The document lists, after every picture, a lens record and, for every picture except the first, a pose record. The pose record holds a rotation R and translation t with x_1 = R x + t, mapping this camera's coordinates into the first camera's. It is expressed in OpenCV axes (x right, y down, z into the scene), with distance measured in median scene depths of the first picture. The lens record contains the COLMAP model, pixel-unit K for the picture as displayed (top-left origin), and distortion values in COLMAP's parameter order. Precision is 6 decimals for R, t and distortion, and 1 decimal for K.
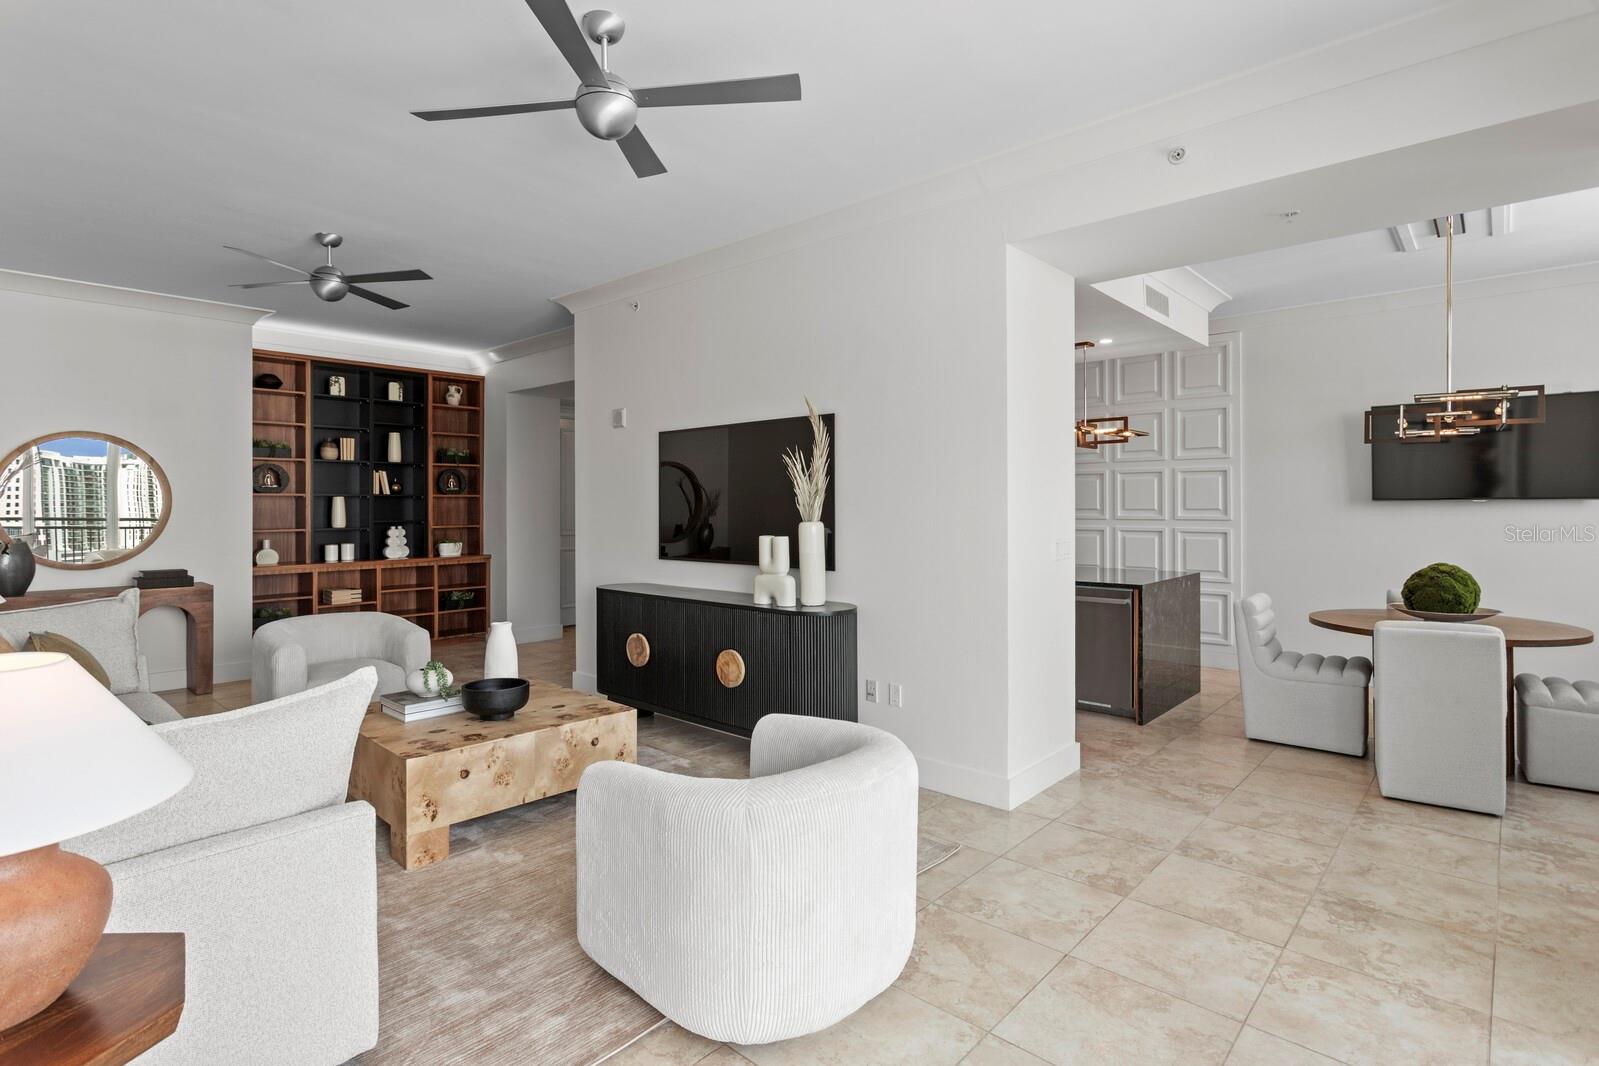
lens RADIAL K [[796.8, 0, 793.6], [0, 796.8, 512.7], [0, 0, 1]] dist [-0.004446, 0.000605]
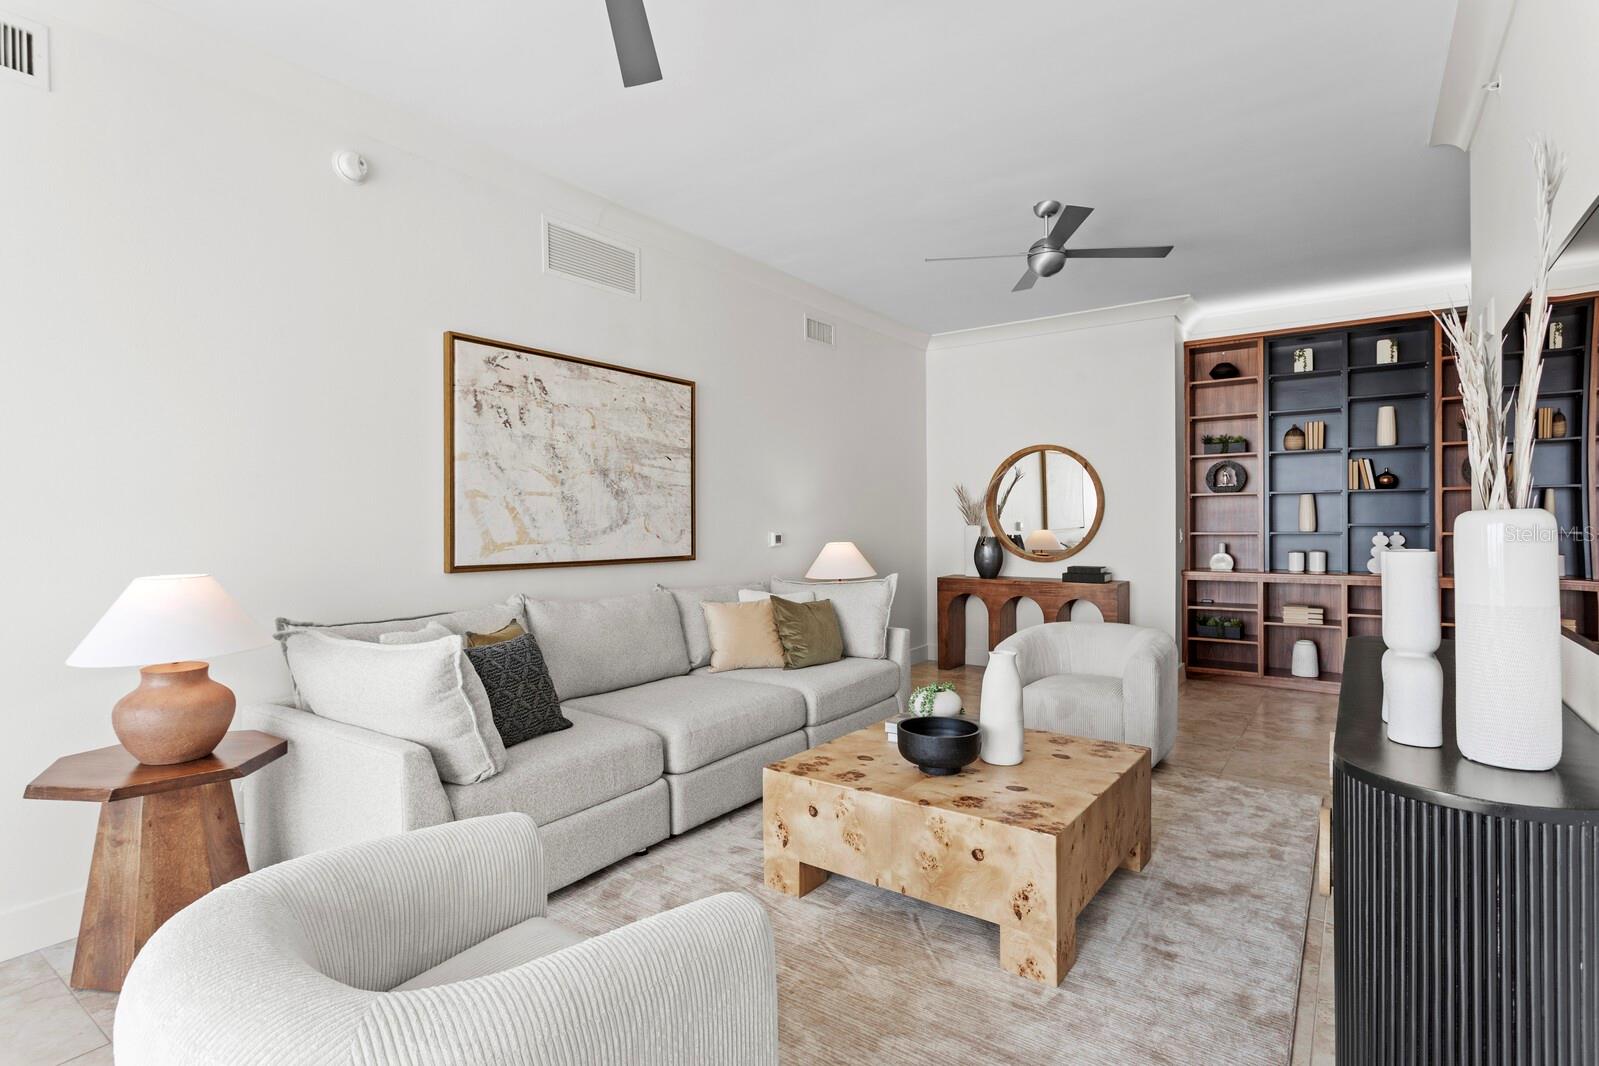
lens RADIAL K [[792.9, 0, 801.6], [0, 792.9, 532.8], [0, 0, 1]] dist [-0.011865, 0.000620]
pose [[0.123461, 0.014410, -0.992245, 0.221143], [-0.001946, 0.999896, 0.014279, 0.011807], [0.992348, 0.000168, 0.123476, 0.474748]]
